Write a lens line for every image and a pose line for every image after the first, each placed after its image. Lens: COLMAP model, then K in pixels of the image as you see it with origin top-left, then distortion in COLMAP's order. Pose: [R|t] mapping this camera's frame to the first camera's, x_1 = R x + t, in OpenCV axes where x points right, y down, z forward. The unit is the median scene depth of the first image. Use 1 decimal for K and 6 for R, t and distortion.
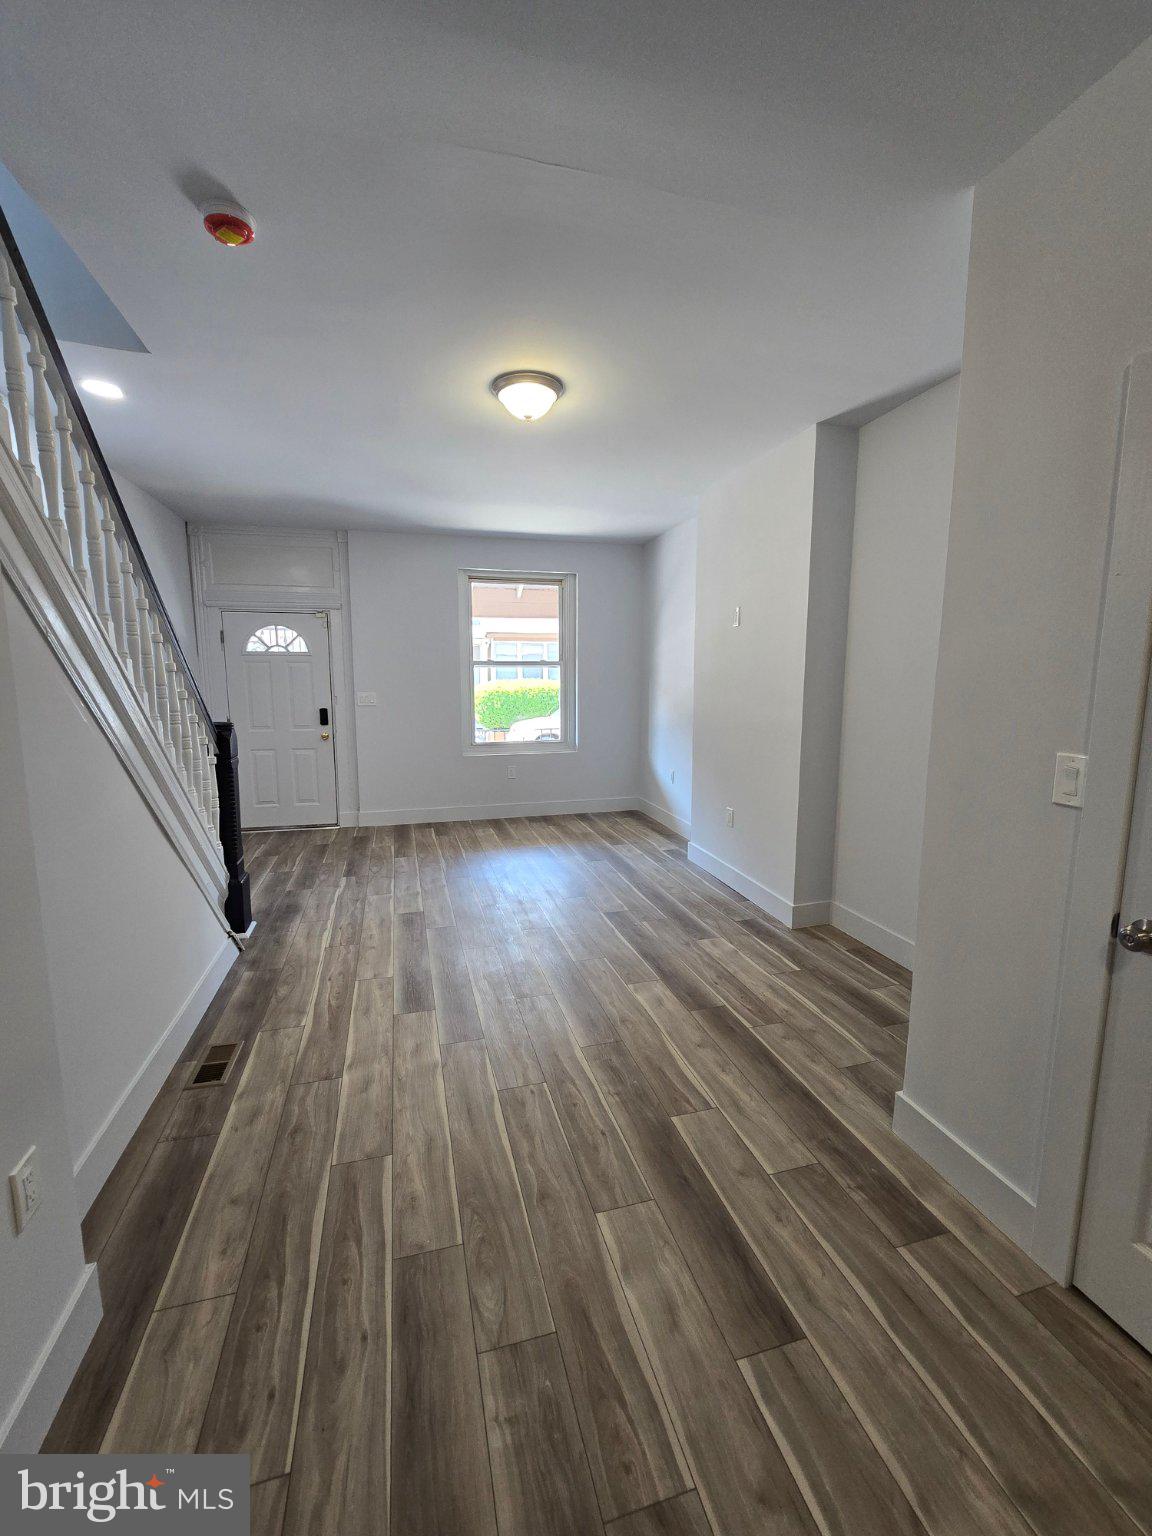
lens RADIAL K [[634.8, 0, 576.0], [0, 634.8, 768.0], [0, 0, 1]] dist [-0.002101, 0.000369]
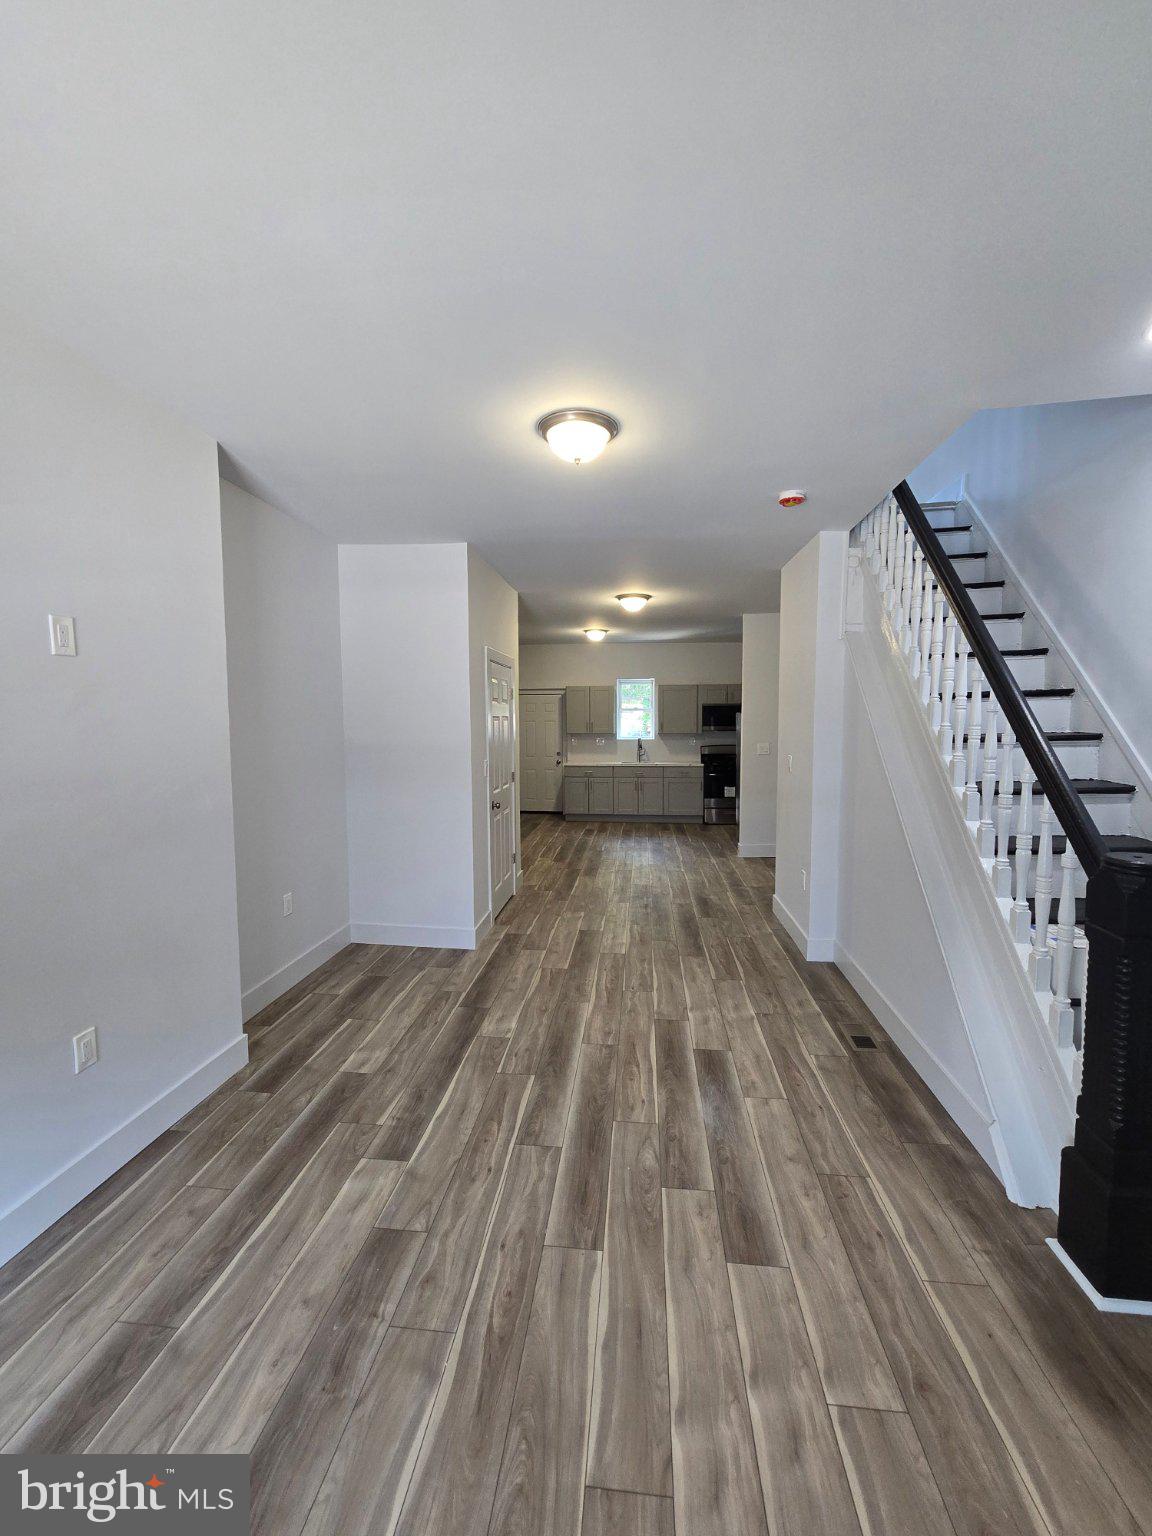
lens RADIAL K [[634.8, 0, 576.0], [0, 634.8, 768.0], [0, 0, 1]] dist [-0.002101, 0.000369]
pose [[-0.929132, -0.025231, 0.368887, -0.380341], [0.056806, 0.976083, 0.209844, -0.292547], [-0.365359, 0.215928, -0.905477, 1.752825]]
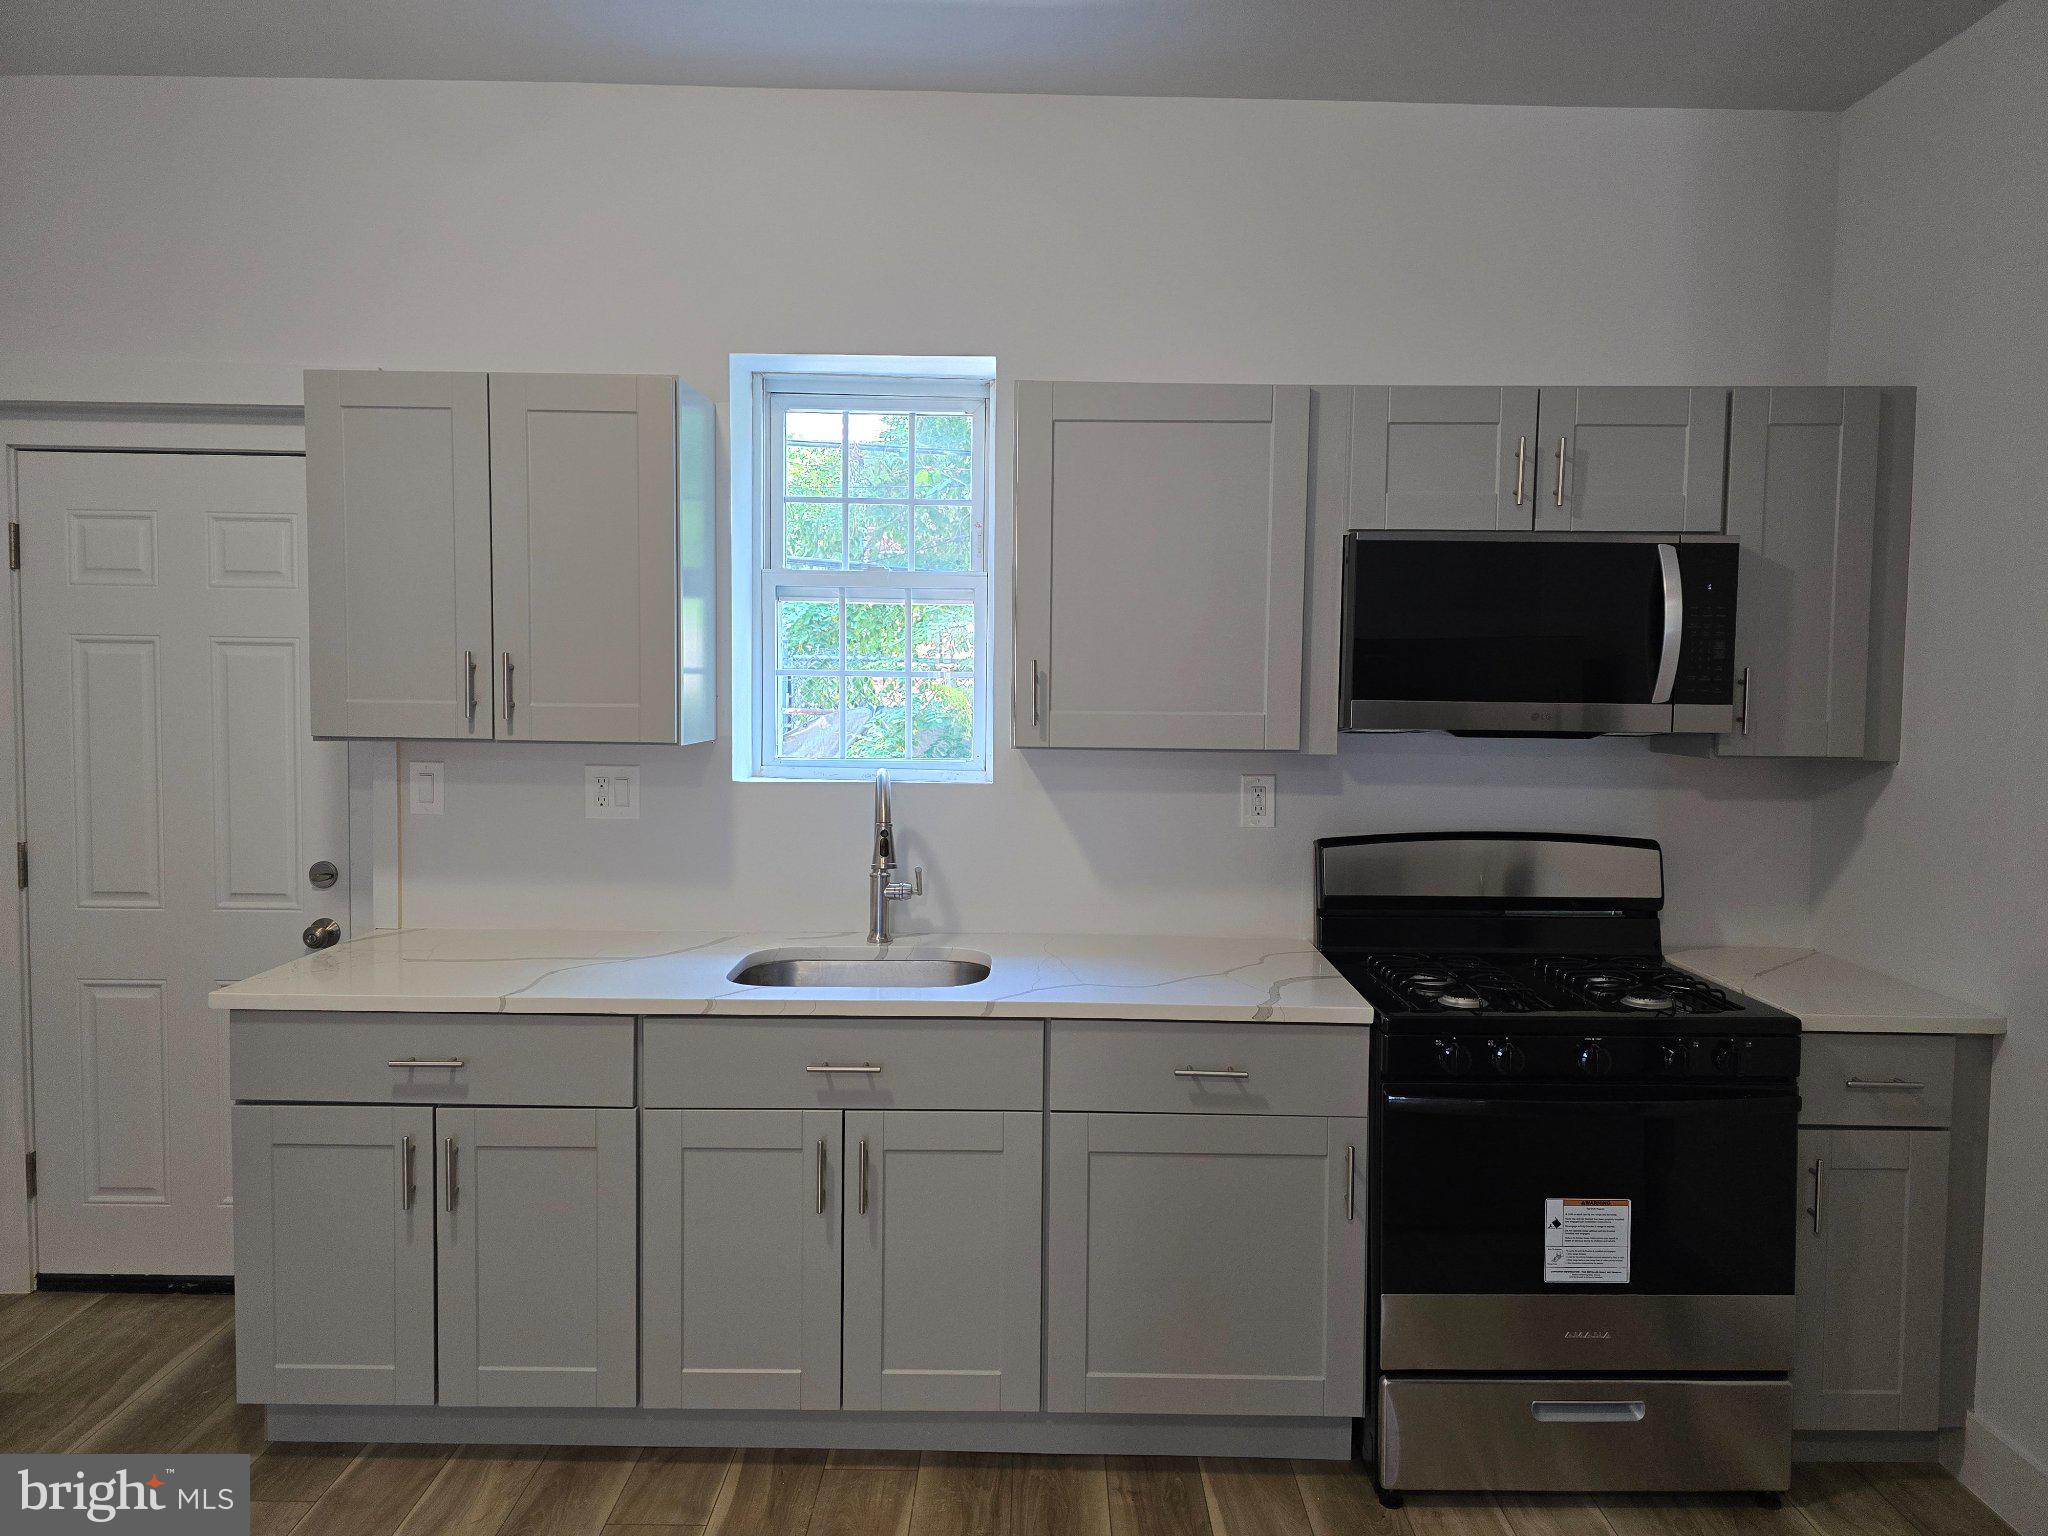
lens RADIAL K [[1376.1, 0, 1026.4], [0, 1376.1, 733.4], [0, 0, 1]] dist [-0.000606, -0.000119]
pose [[-0.958629, -0.027293, 0.283348, -0.355833], [0.028320, 0.981311, 0.190335, -0.276831], [-0.283247, 0.190485, -0.939940, 1.649956]]
